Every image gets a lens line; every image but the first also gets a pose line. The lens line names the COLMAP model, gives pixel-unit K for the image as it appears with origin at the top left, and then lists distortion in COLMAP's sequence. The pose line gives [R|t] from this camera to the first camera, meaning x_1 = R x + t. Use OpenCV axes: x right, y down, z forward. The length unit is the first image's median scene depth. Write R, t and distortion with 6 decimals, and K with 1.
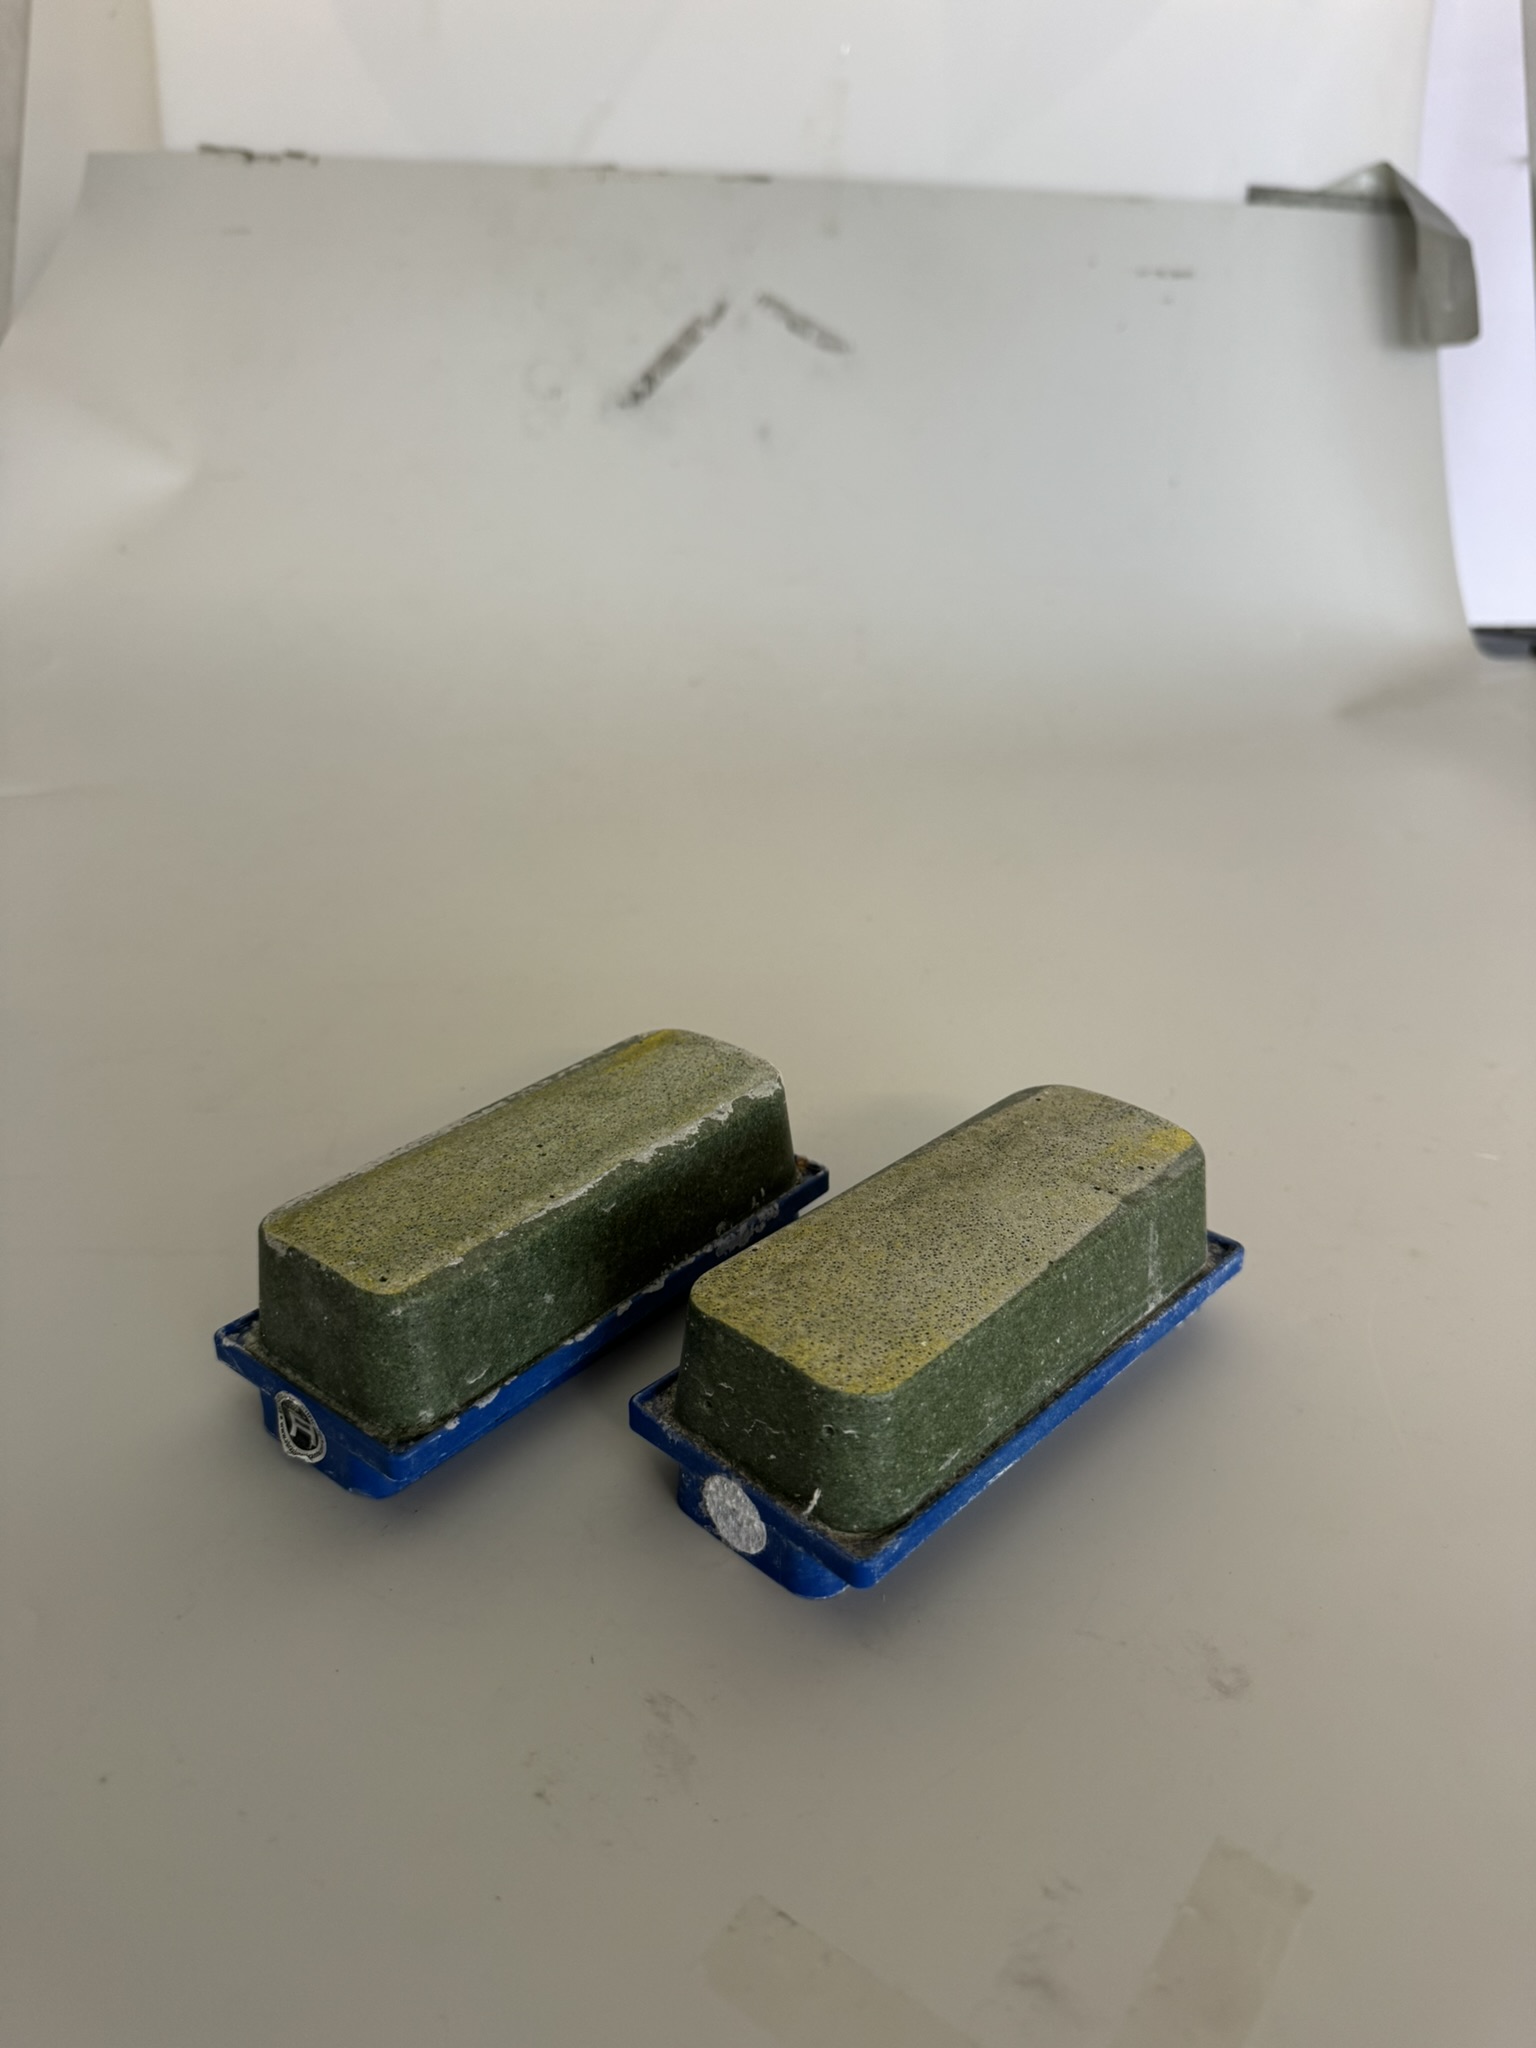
lens RADIAL K [[1551.1, 0, 785.9], [0, 1551.1, 1011.4], [0, 0, 1]] dist [-0.032705, 0.006507]
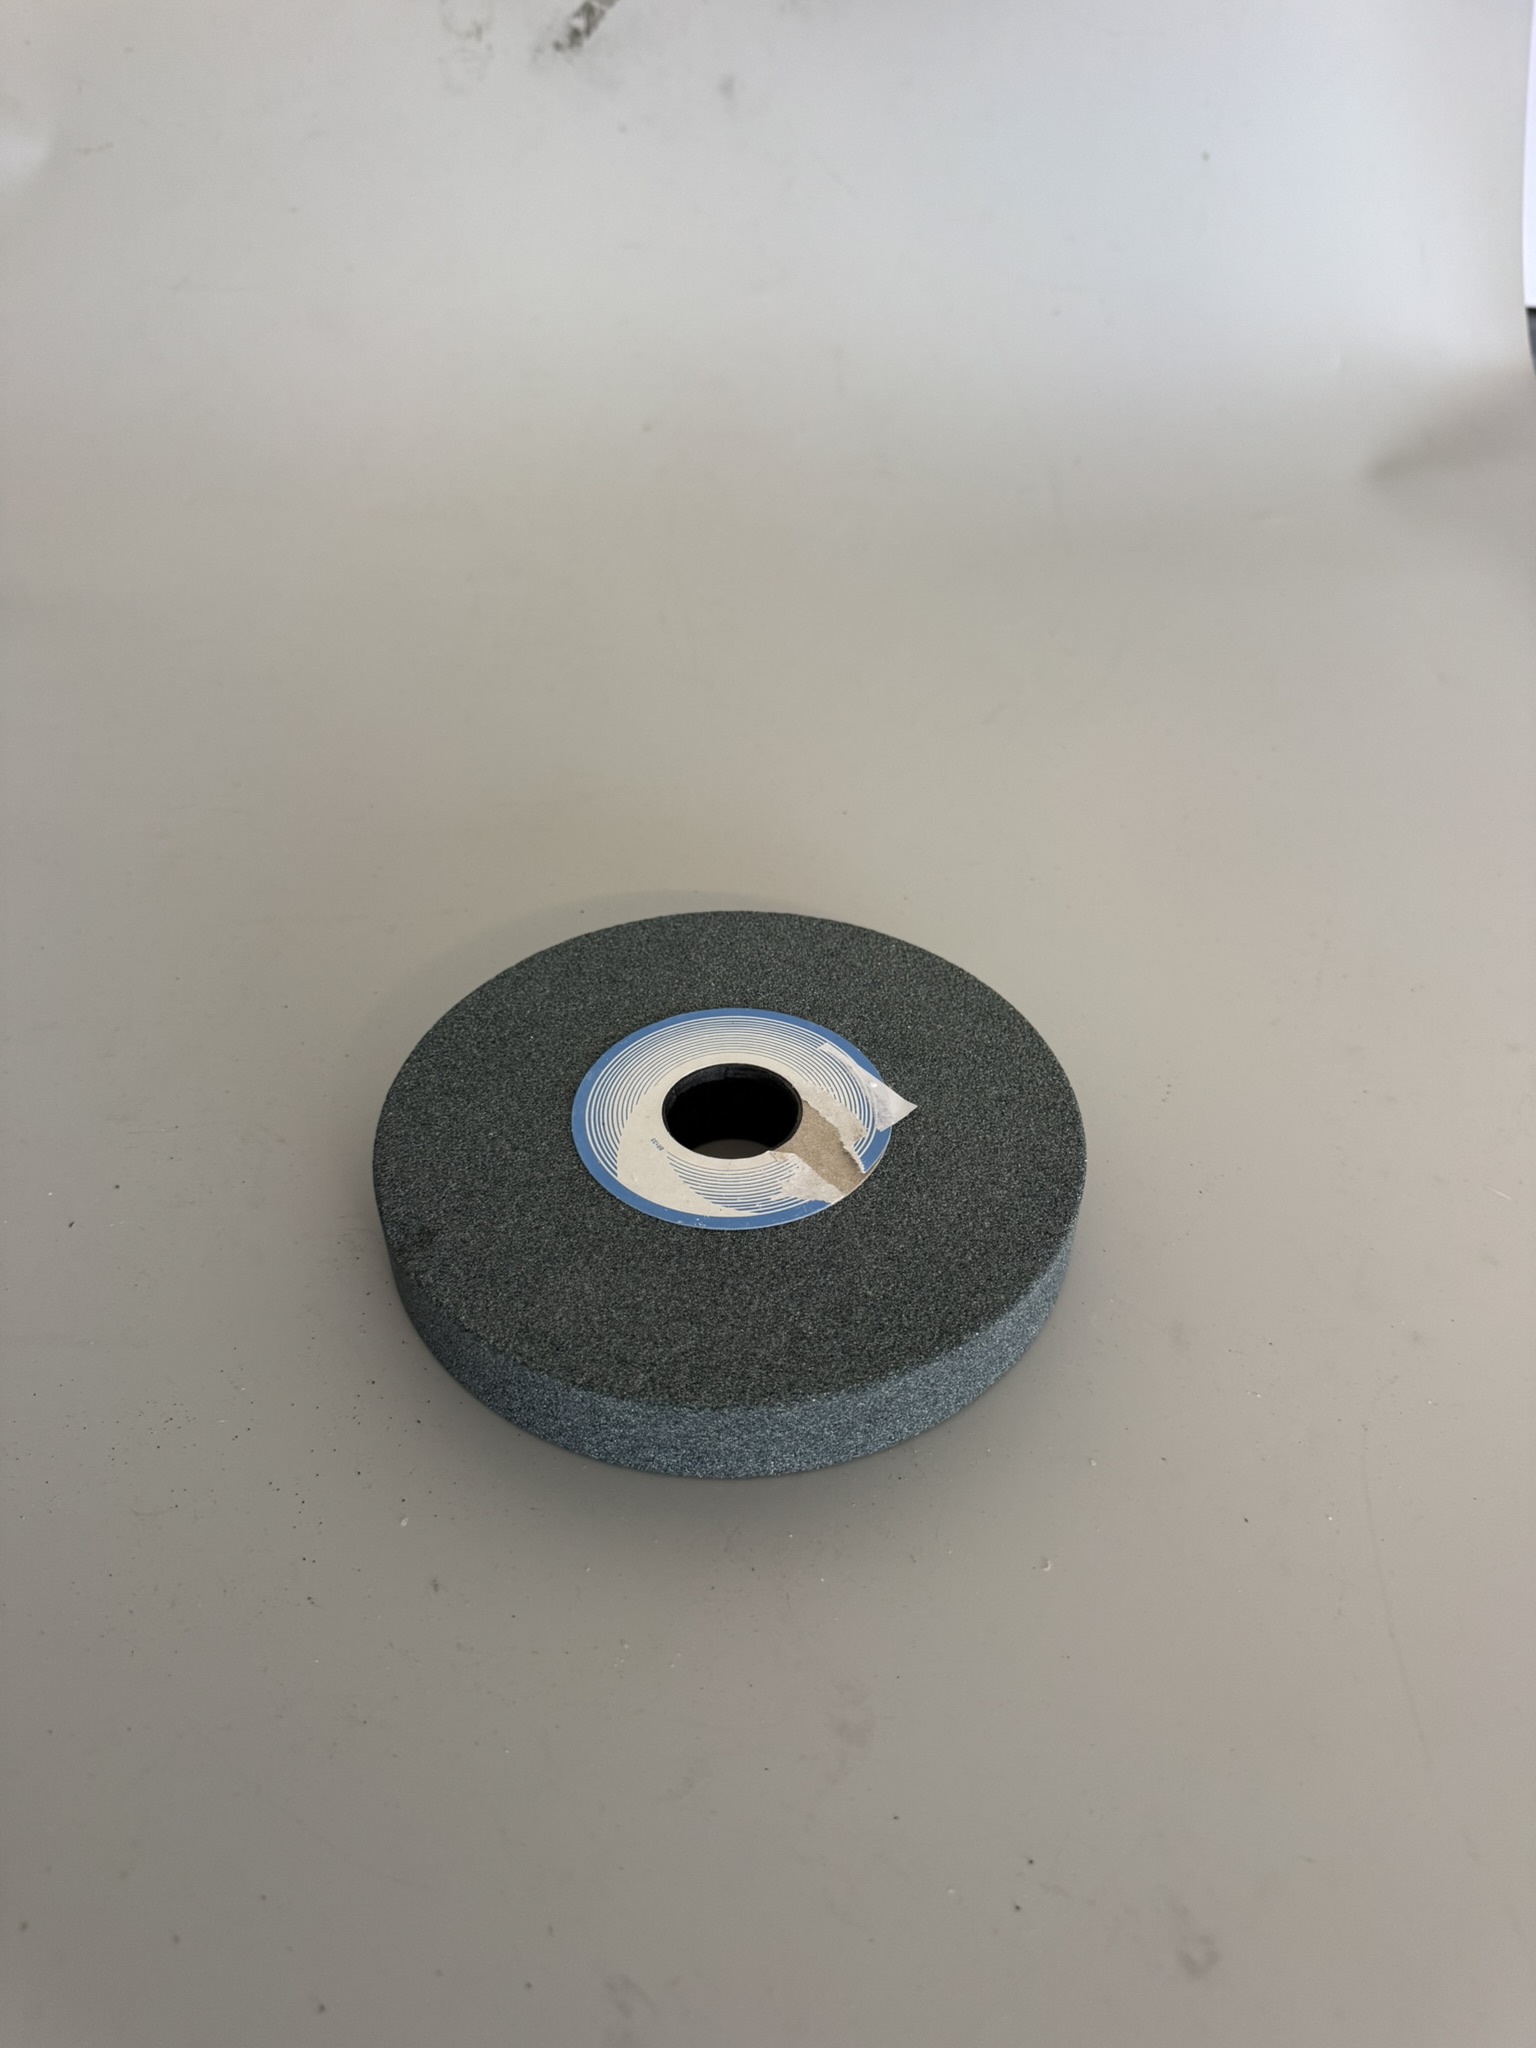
lens RADIAL K [[1551.1, 0, 778.0], [0, 1551.1, 990.0], [0, 0, 1]] dist [-0.032705, 0.006507]
pose [[0.999922, -0.002384, 0.012259, 0.003984], [-0.000860, 0.966143, 0.258007, -0.194730], [-0.012459, -0.257997, 0.966065, 0.101131]]
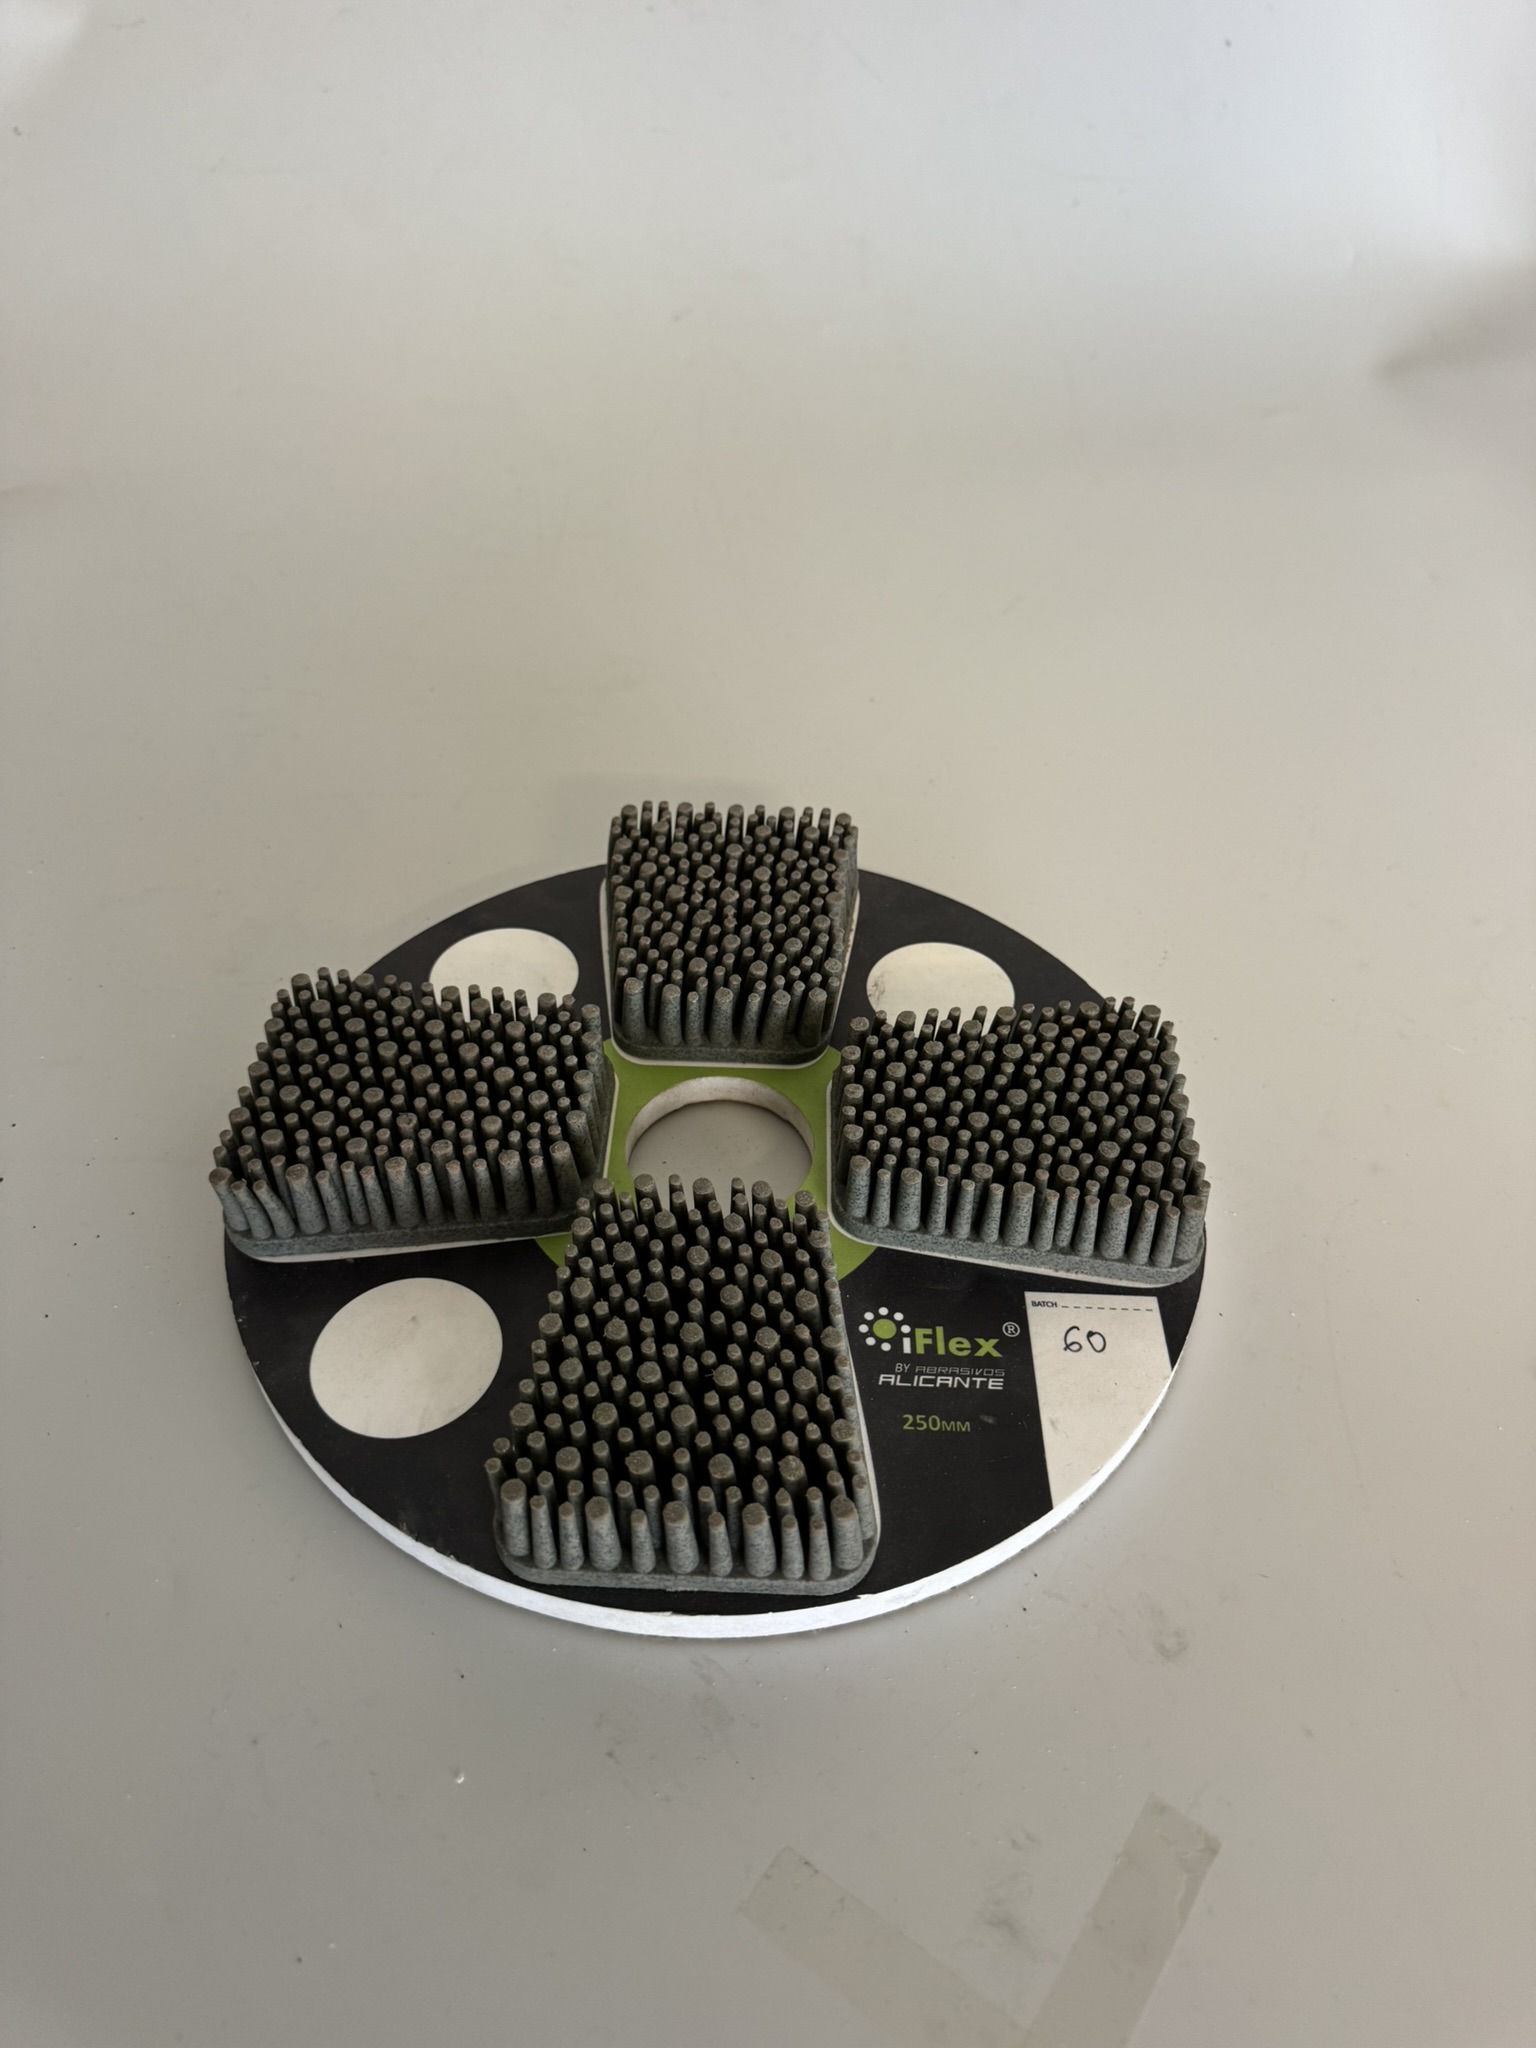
lens RADIAL K [[1551.1, 0, 770.2], [0, 1551.1, 1022.7], [0, 0, 1]] dist [-0.032705, 0.006507]
pose [[0.999897, 0.006089, 0.012995, -0.021978], [-0.010225, 0.937689, 0.347325, -0.208399], [-0.010070, -0.347422, 0.937655, 0.015784]]
